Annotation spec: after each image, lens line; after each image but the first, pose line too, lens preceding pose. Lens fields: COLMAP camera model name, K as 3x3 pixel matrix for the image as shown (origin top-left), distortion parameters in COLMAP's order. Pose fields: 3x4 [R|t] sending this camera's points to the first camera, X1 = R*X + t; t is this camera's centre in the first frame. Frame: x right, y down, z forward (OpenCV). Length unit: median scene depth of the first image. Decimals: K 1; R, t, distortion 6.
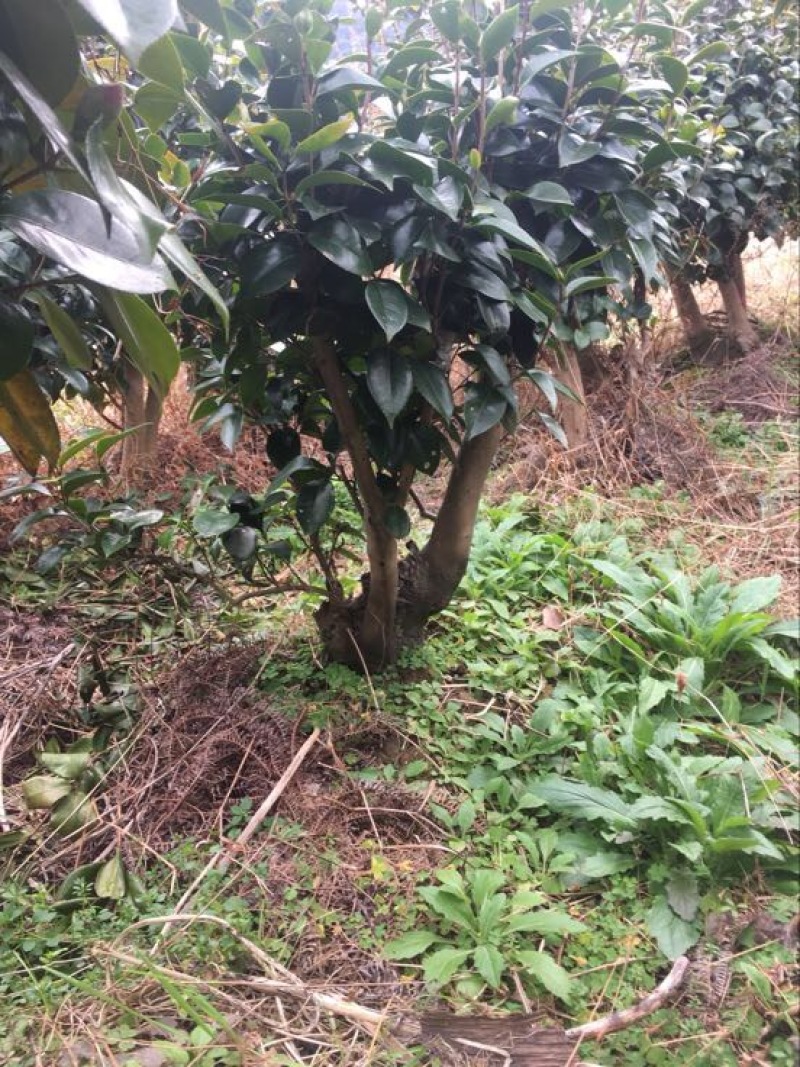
lens RADIAL K [[859.7, 0, 399.7], [0, 859.7, 535.0], [0, 0, 1]] dist [0.005026, 0.001121]
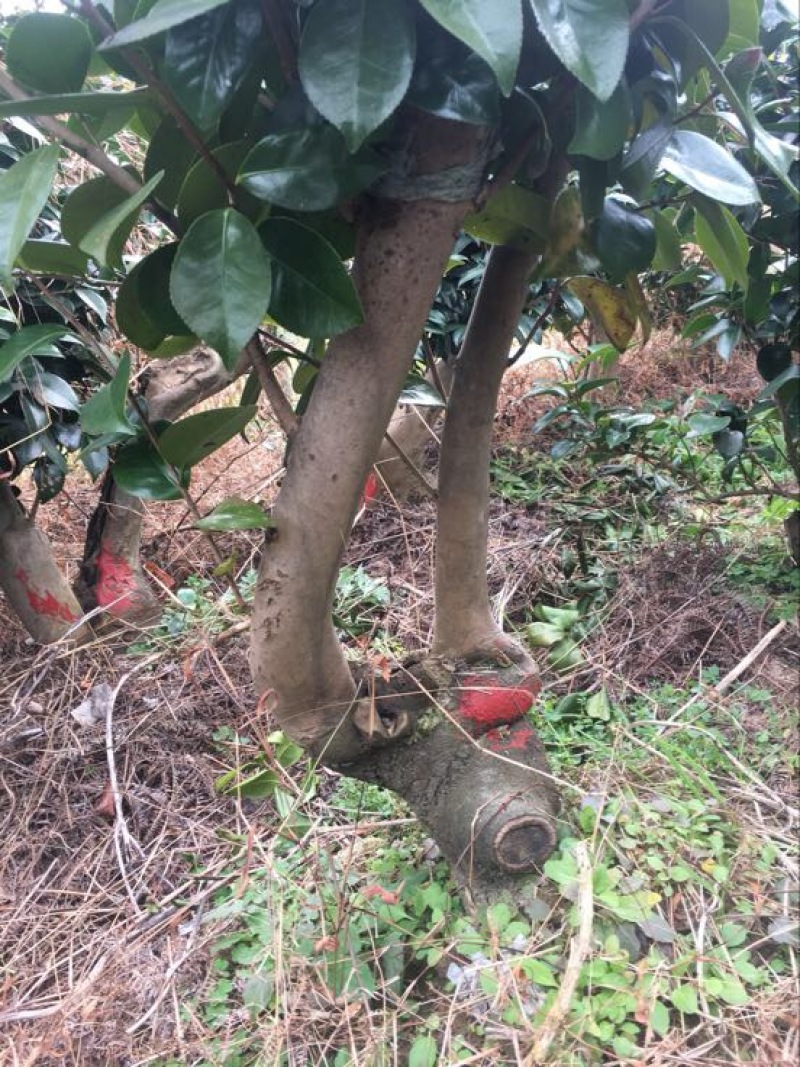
lens RADIAL K [[859.7, 0, 400.2], [0, 859.7, 532.4], [0, 0, 1]] dist [0.005026, 0.001121]
pose [[0.890097, 0.097341, -0.445255, -0.052866], [-0.071334, 0.994640, 0.074845, 0.066703], [0.450154, -0.034857, 0.892270, -0.181901]]
